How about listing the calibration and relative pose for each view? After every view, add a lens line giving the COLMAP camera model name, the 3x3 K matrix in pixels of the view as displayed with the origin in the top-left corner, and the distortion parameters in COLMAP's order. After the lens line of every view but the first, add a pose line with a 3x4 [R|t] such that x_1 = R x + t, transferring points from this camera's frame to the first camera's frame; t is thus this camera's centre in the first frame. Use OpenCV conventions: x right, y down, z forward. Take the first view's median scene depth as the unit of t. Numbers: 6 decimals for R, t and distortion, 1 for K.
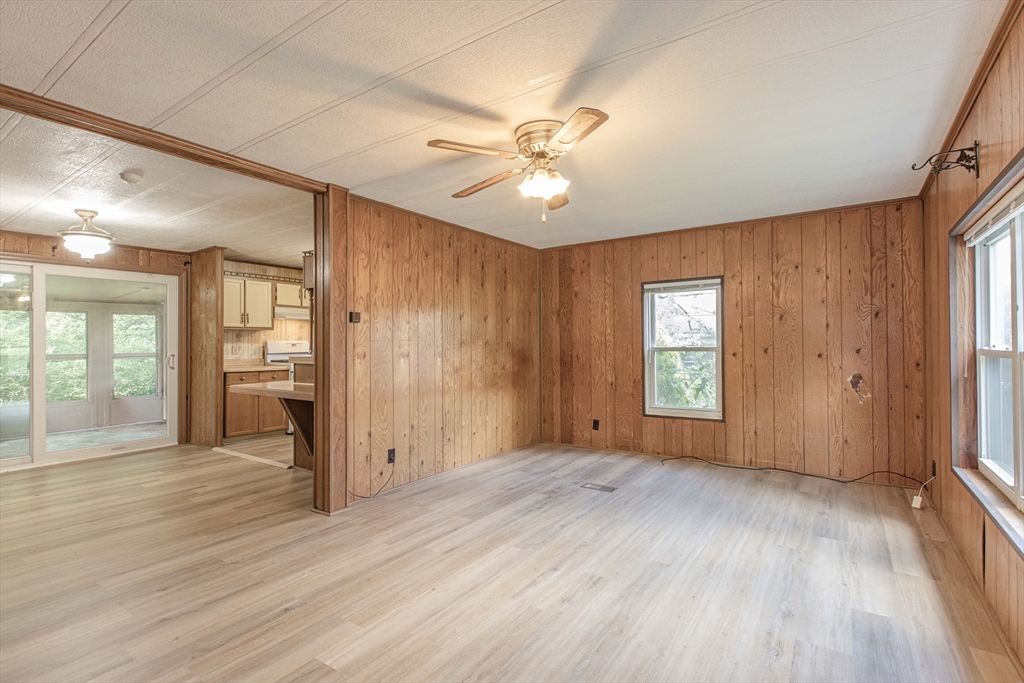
lens RADIAL K [[486.4, 0, 512.0], [0, 486.4, 341.5], [0, 0, 1]] dist [-0.001018, 0.000167]
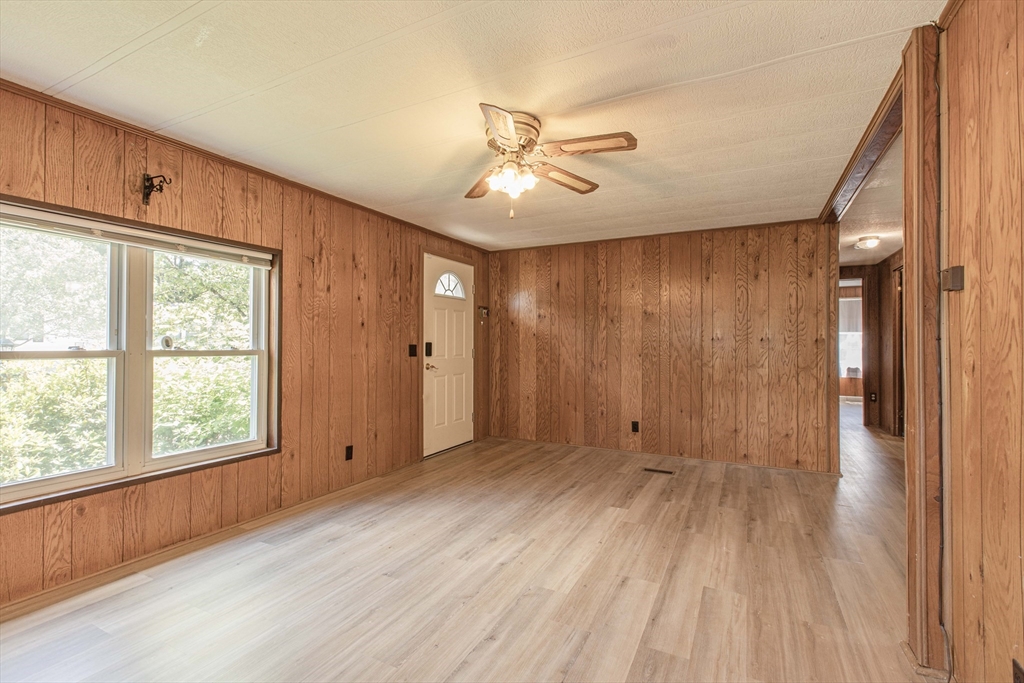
lens RADIAL K [[464.4, 0, 509.3], [0, 464.4, 341.8], [0, 0, 1]] dist [-0.001607, 0.000557]
pose [[-0.992673, 0.005184, -0.120716, 0.128644], [0.006208, 0.999948, -0.008114, 0.008011], [0.120668, -0.008804, -0.992654, 1.340868]]
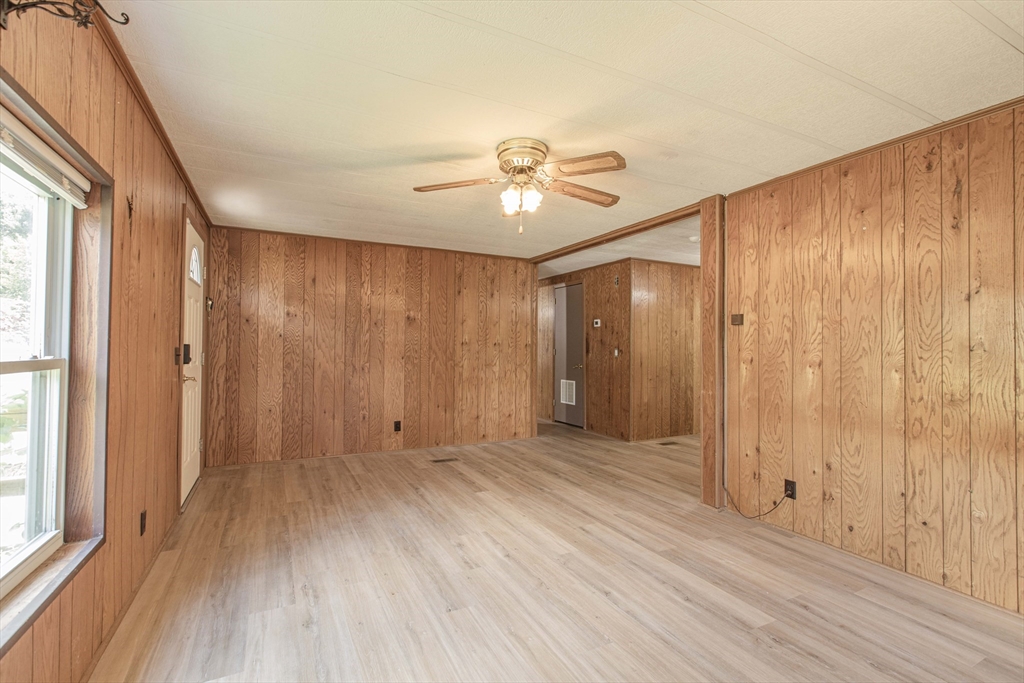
lens RADIAL K [[464.4, 0, 509.3], [0, 464.4, 341.8], [0, 0, 1]] dist [-0.001607, 0.000557]
pose [[-0.482237, -0.006210, -0.876019, 0.676452], [0.000364, 0.999973, -0.007289, 0.000097], [0.876041, -0.003834, -0.482222, 1.023722]]
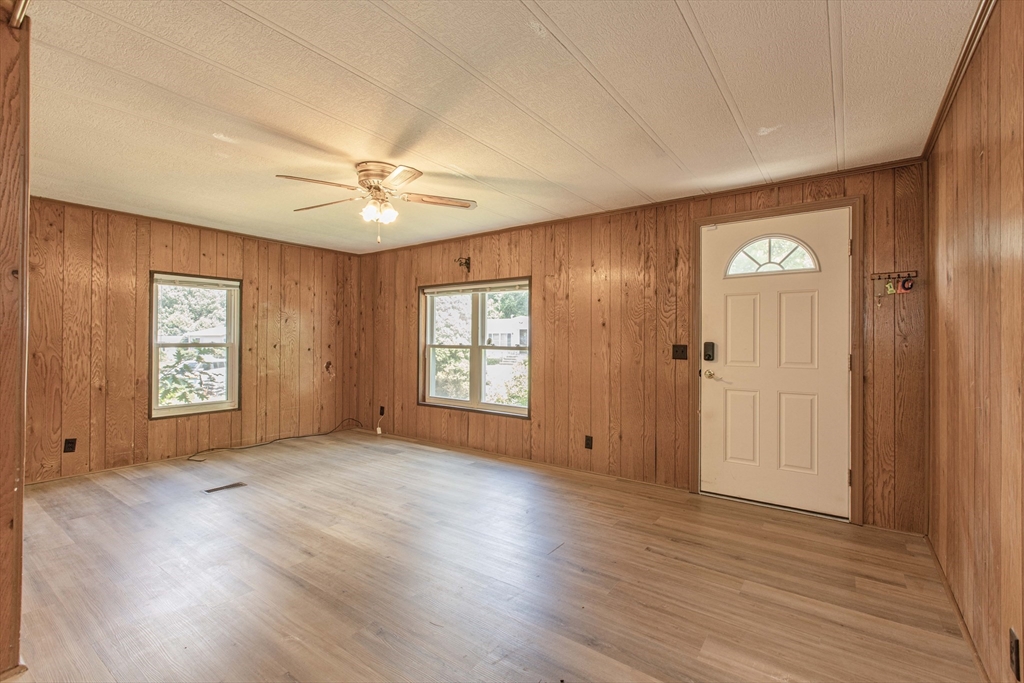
lens RADIAL K [[457.3, 0, 512.0], [0, 457.3, 341.5], [0, 0, 1]] dist [0.003746, 0.000524]
pose [[0.027086, 0.008202, 0.999599, -0.765146], [-0.013325, 0.999880, -0.007843, 0.009210], [-0.999544, -0.013107, 0.027192, 0.433281]]
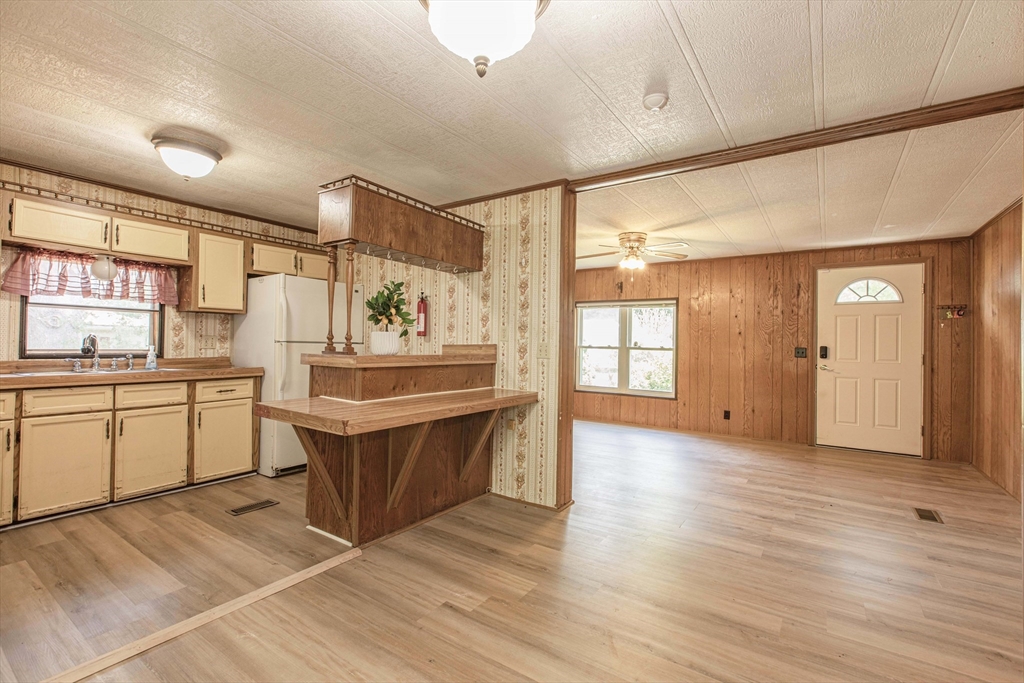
lens RADIAL K [[457.3, 0, 512.0], [0, 457.3, 341.5], [0, 0, 1]] dist [0.003746, 0.000524]
pose [[-0.000669, 0.009392, 0.999956, -1.250449], [-0.020980, 0.999736, -0.009404, 0.017114], [-0.999780, -0.020985, -0.000472, 1.033791]]
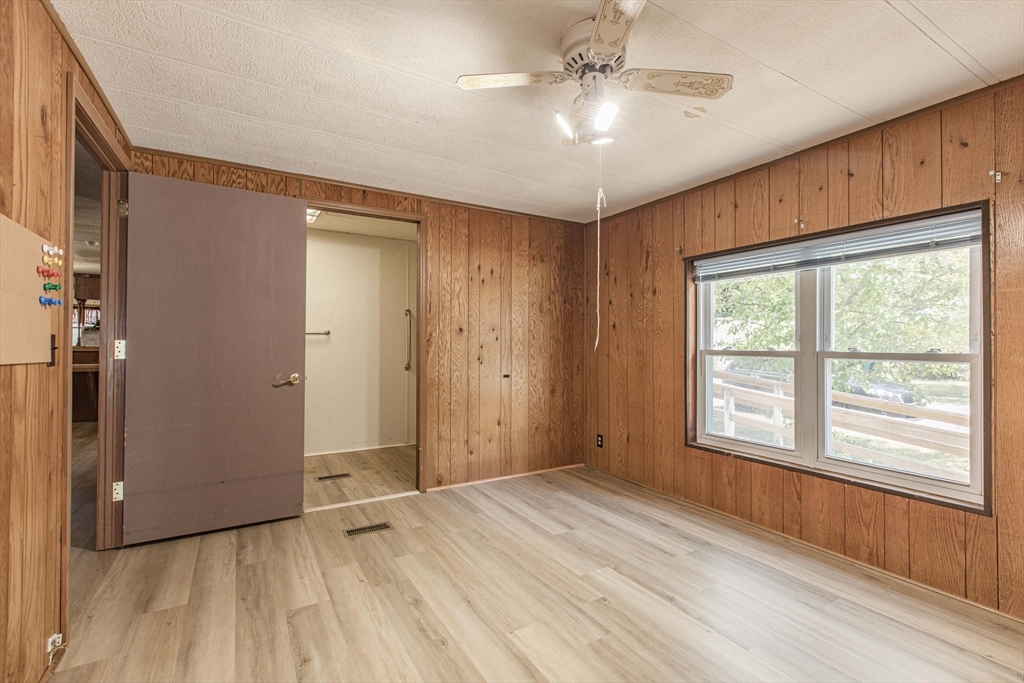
lens RADIAL K [[464.4, 0, 509.3], [0, 464.4, 341.8], [0, 0, 1]] dist [-0.001607, 0.000557]
pose [[0.422511, 0.017012, 0.906198, -0.298423], [-0.013911, 0.999828, -0.012284, 0.011869], [-0.906251, -0.007416, 0.422675, 0.706890]]
